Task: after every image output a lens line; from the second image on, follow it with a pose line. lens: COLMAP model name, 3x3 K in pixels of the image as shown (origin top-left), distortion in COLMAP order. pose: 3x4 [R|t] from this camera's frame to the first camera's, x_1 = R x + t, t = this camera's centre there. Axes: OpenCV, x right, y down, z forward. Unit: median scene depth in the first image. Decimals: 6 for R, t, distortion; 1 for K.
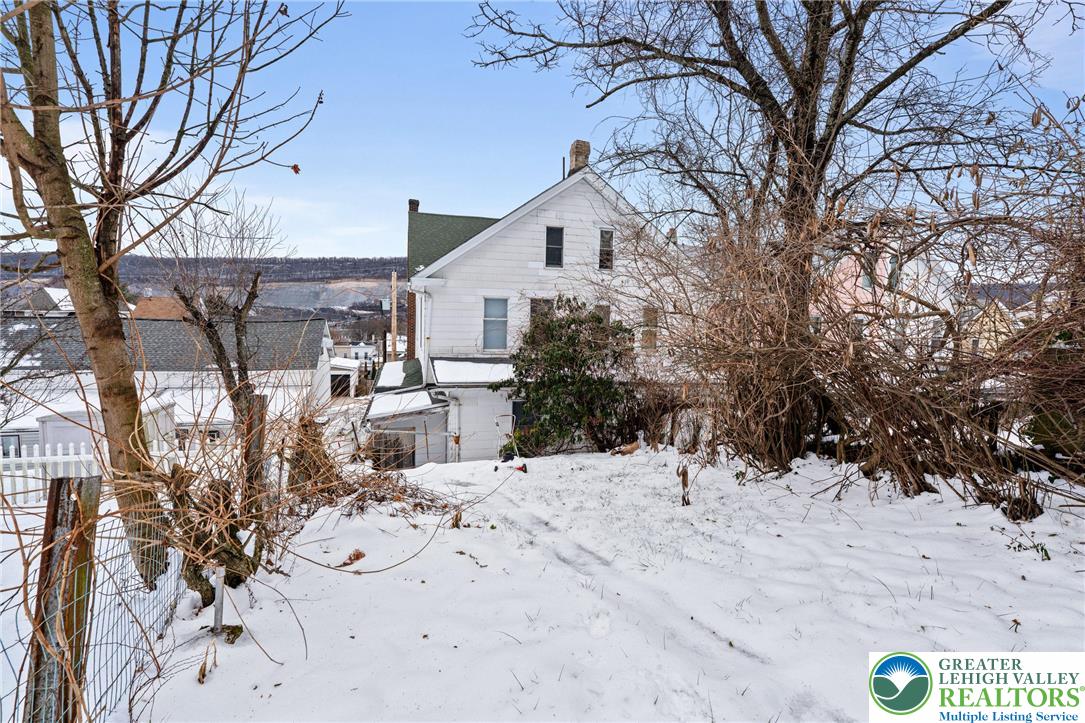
lens RADIAL K [[499.8, 0, 542.5], [0, 499.8, 361.5], [0, 0, 1]] dist [-0.001212, -0.000026]
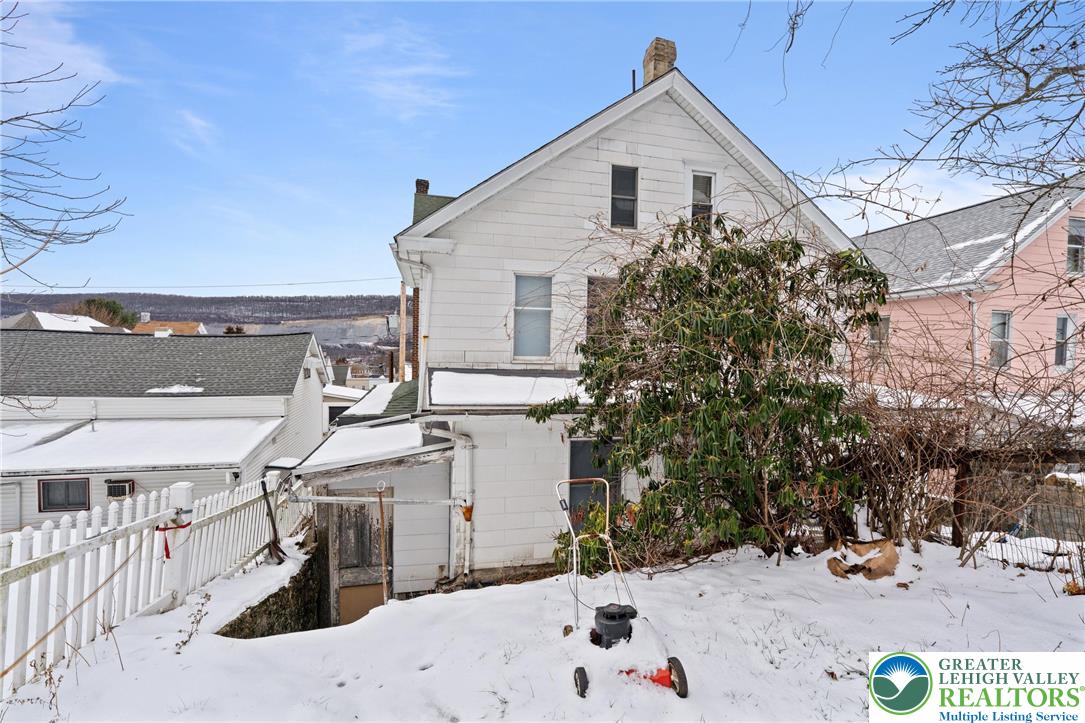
lens RADIAL K [[516.2, 0, 542.5], [0, 516.2, 361.5], [0, 0, 1]] dist [0.000386, 0.000013]
pose [[0.998942, -0.004549, -0.045765, -0.054641], [0.001615, 0.997952, -0.063954, 0.025312], [0.045962, 0.063813, 0.996903, 0.368729]]
